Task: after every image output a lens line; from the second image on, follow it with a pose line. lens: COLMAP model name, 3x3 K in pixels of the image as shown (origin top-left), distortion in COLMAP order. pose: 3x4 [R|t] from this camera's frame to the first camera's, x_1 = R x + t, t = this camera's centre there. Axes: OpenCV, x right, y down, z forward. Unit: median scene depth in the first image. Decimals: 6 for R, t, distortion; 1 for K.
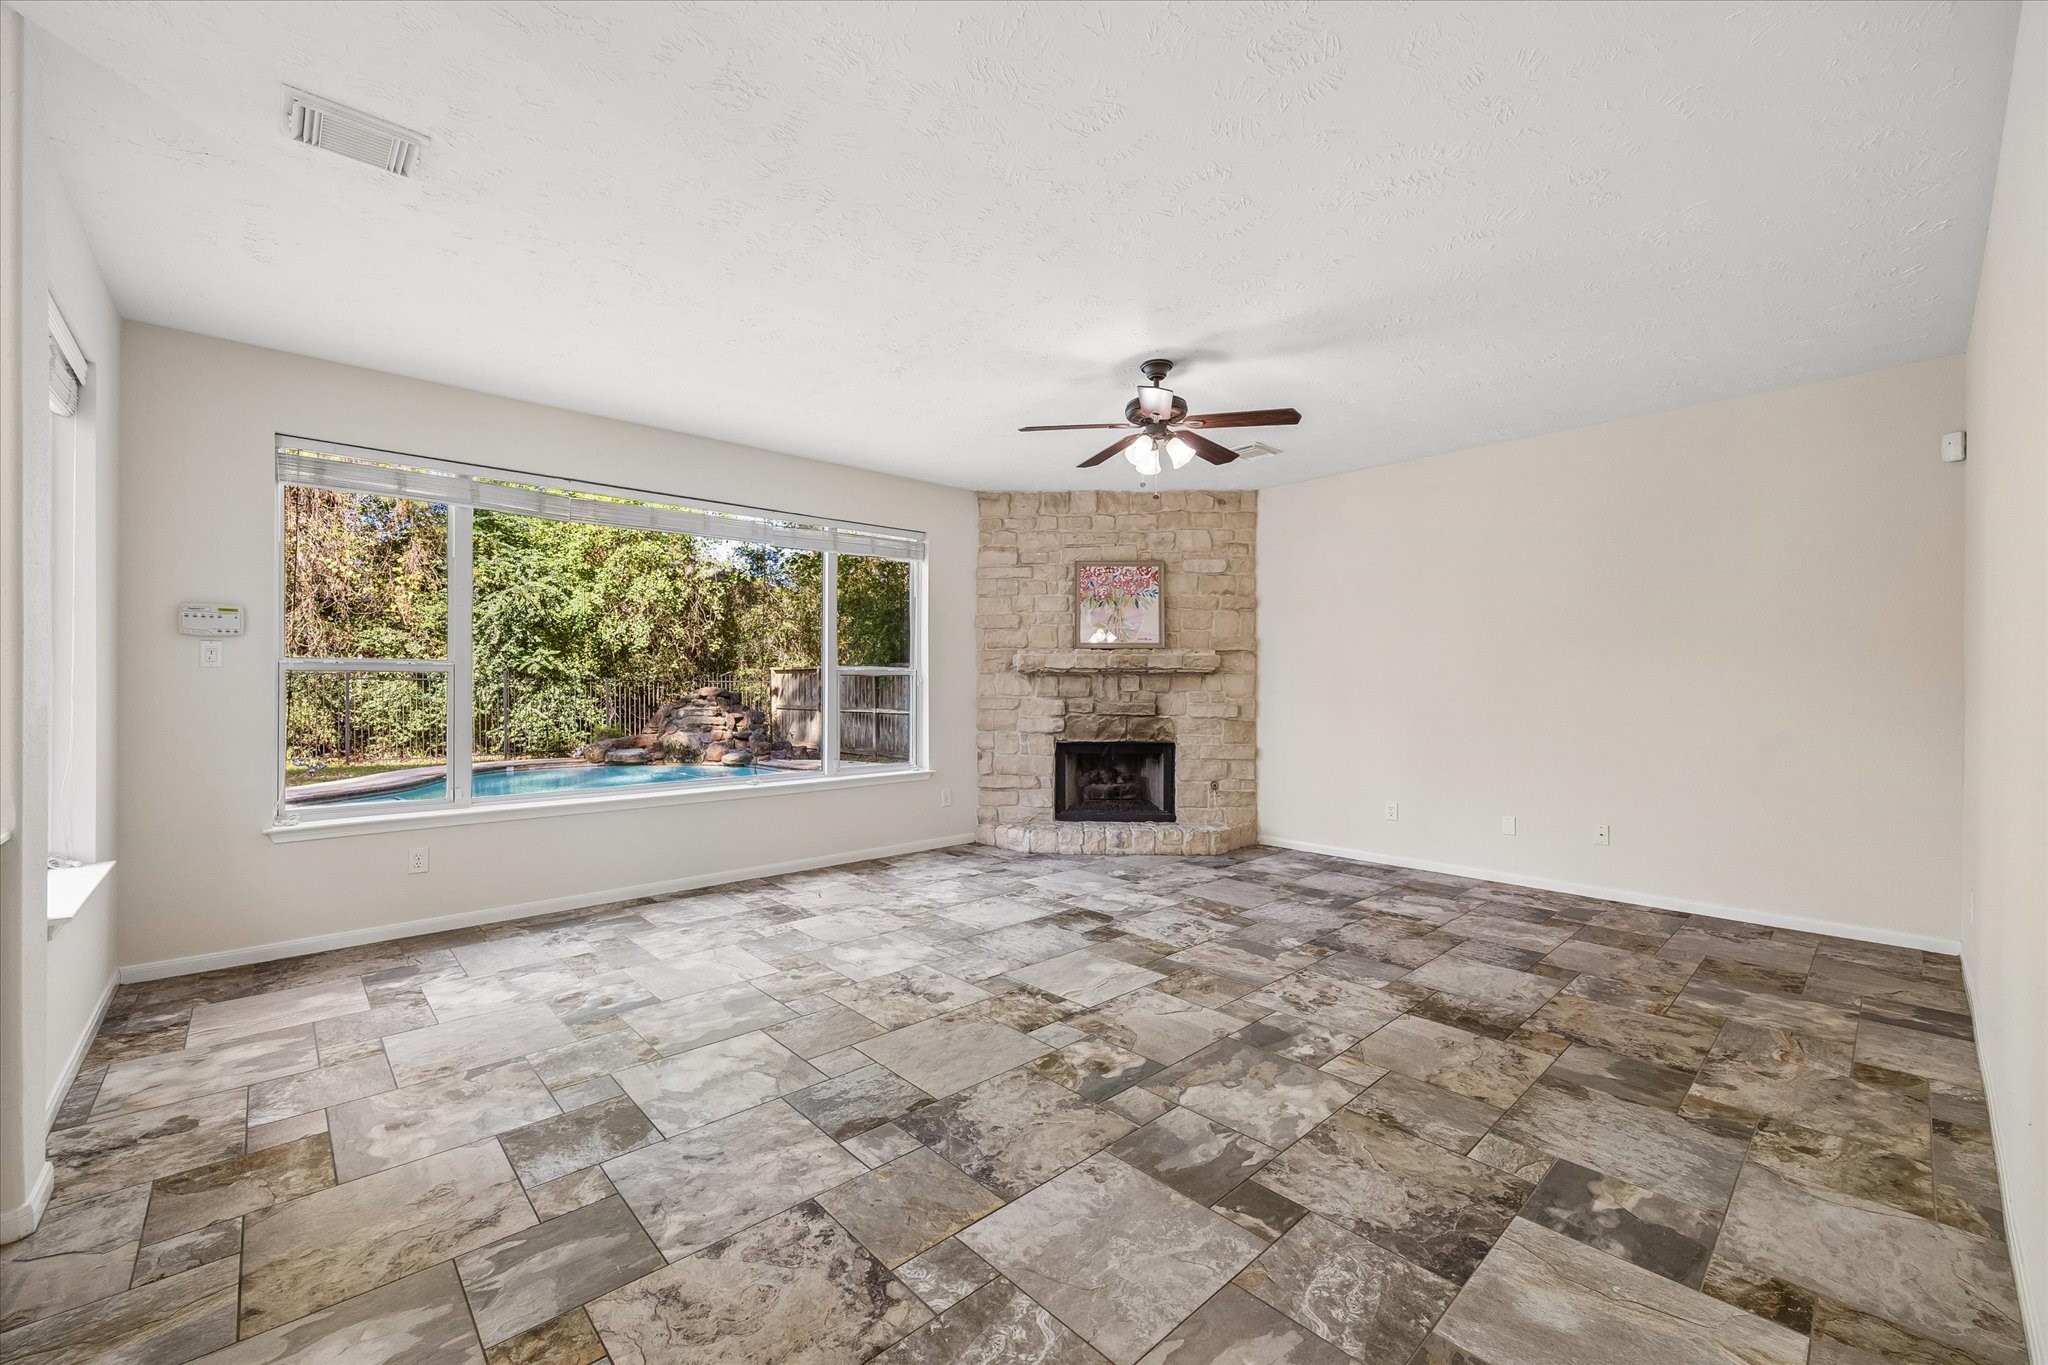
lens RADIAL K [[820.3, 0, 1026.1], [0, 820.3, 686.9], [0, 0, 1]] dist [-0.001130, -0.000532]
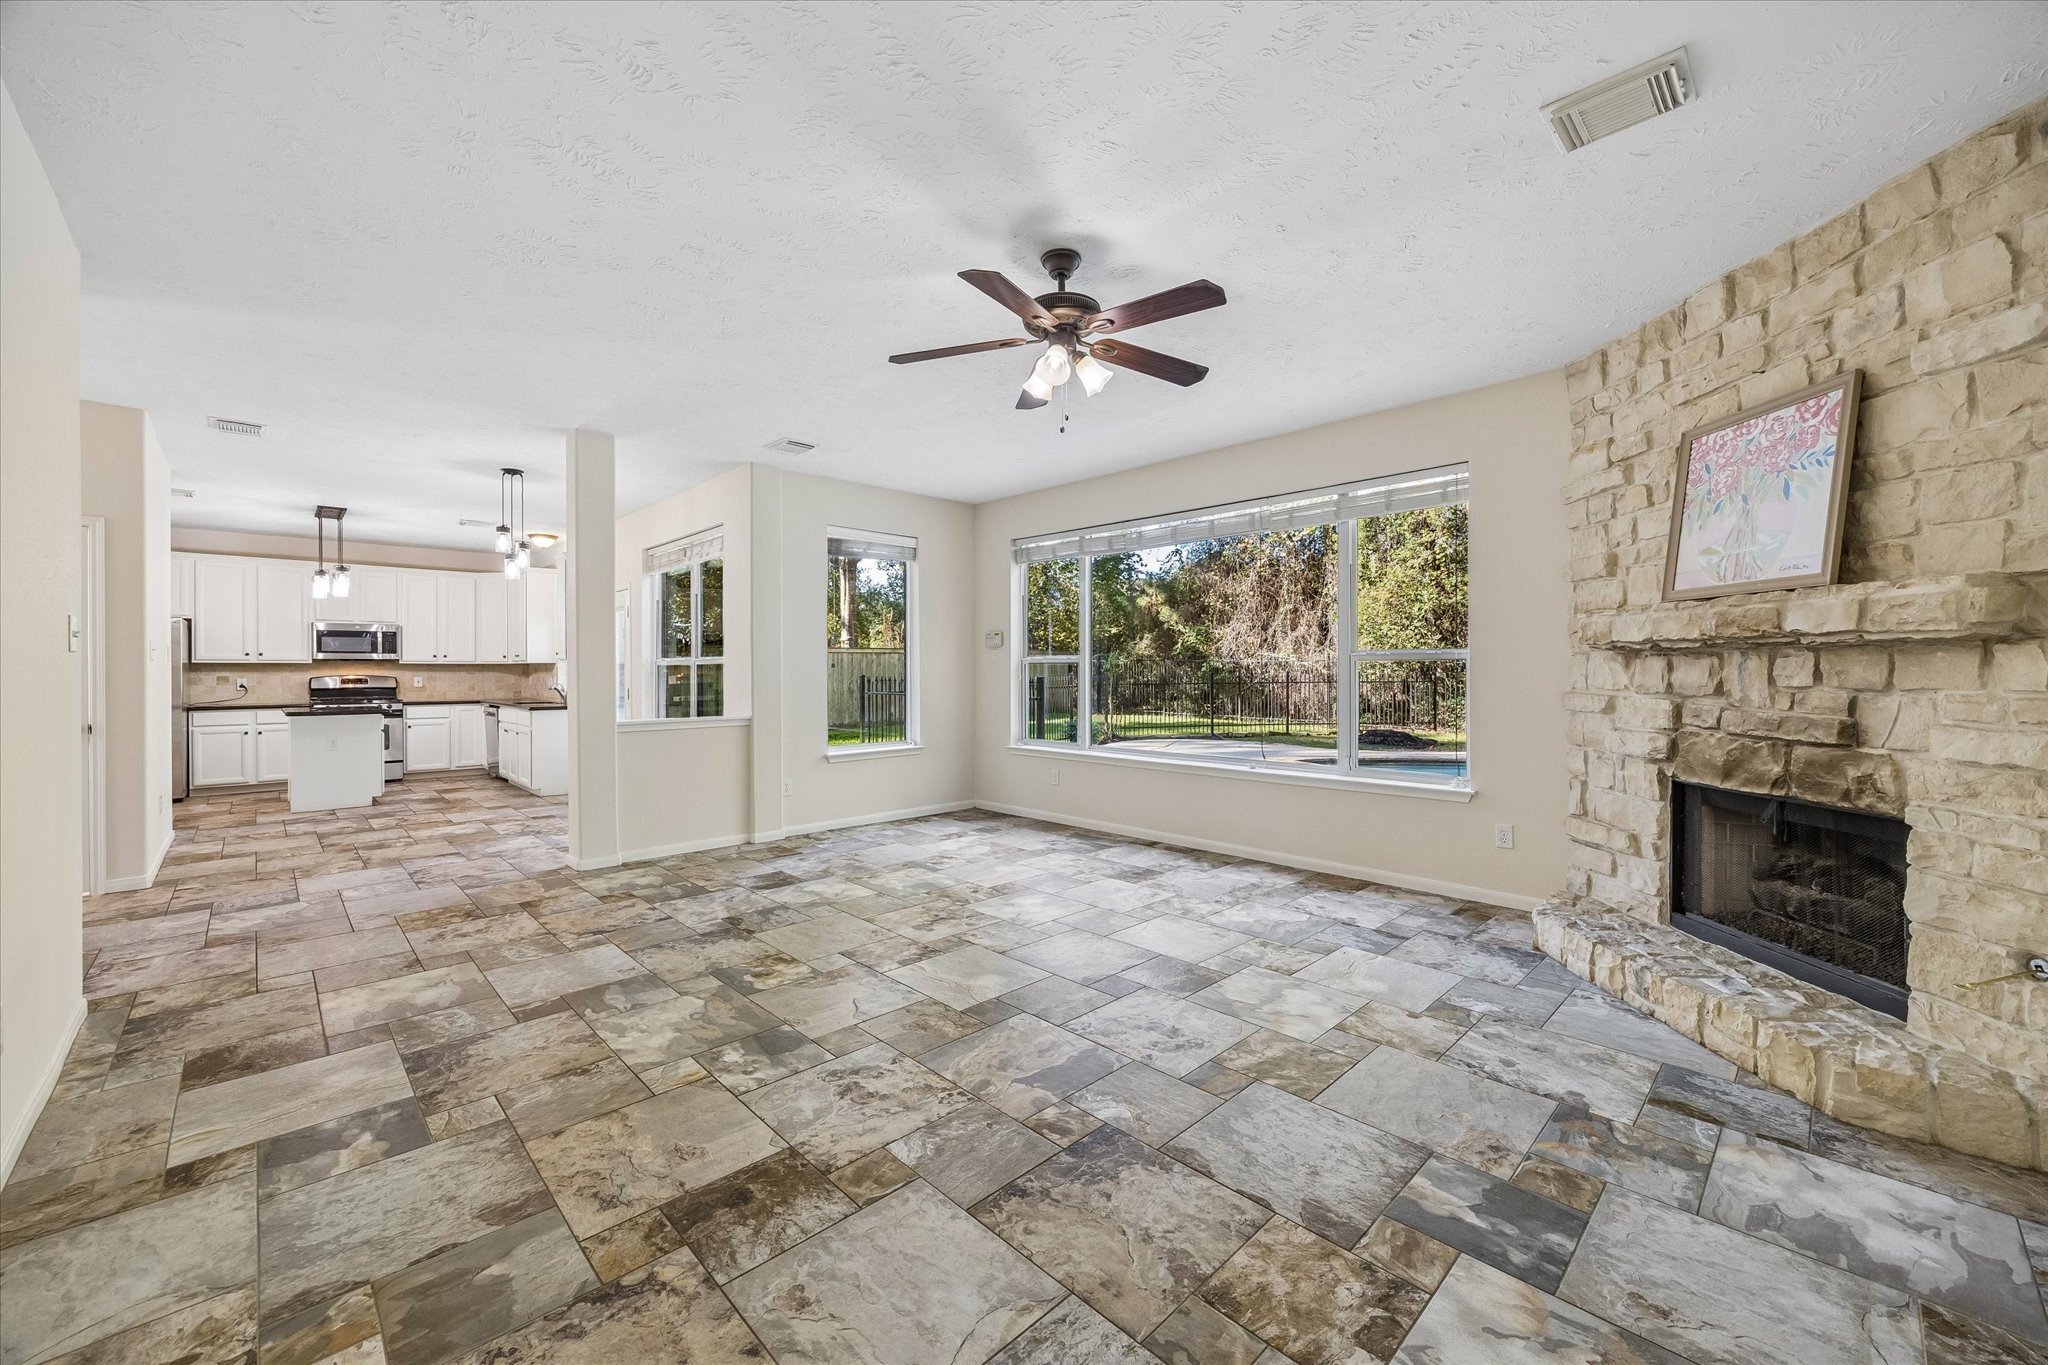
lens RADIAL K [[793.8, 0, 1024.0], [0, 793.8, 677.3], [0, 0, 1]] dist [-0.003573, -0.000235]
pose [[0.022763, 0.008021, -0.999709, 1.160116], [-0.002877, 0.999964, 0.007958, -0.004223], [0.999737, 0.002696, 0.022785, 1.209887]]
